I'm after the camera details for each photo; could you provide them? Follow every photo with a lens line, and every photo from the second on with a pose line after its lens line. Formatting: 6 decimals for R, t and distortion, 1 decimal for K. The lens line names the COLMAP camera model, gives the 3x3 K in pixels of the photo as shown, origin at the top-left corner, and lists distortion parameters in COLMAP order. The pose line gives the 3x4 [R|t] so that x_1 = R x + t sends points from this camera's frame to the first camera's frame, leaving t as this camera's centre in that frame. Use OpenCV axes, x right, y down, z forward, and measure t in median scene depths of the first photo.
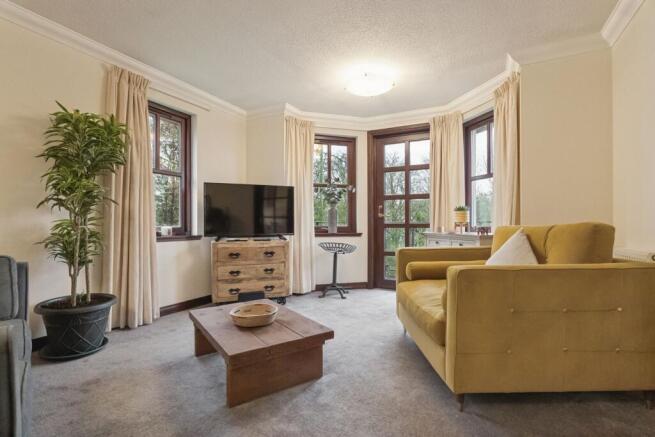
lens RADIAL K [[310.5, 0, 325.7], [0, 310.5, 222.0], [0, 0, 1]] dist [-0.003328, -0.000006]
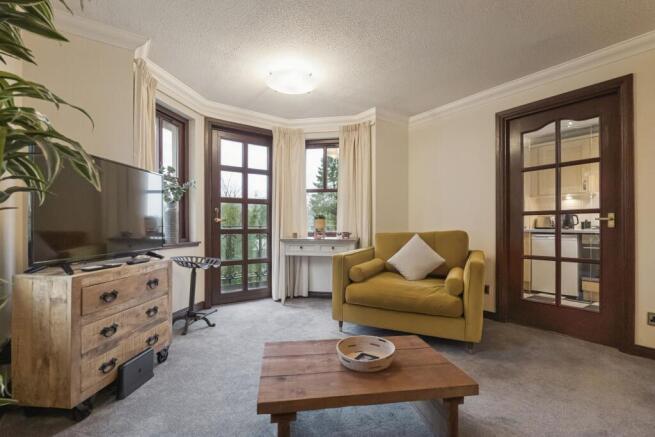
lens RADIAL K [[310.5, 0, 330.5], [0, 310.5, 223.4], [0, 0, 1]] dist [-0.003328, -0.000006]
pose [[0.440503, 0.007168, 0.897723, -0.493771], [-0.007402, 0.999963, -0.004352, -0.011179], [-0.897721, -0.004728, 0.440540, 0.372453]]
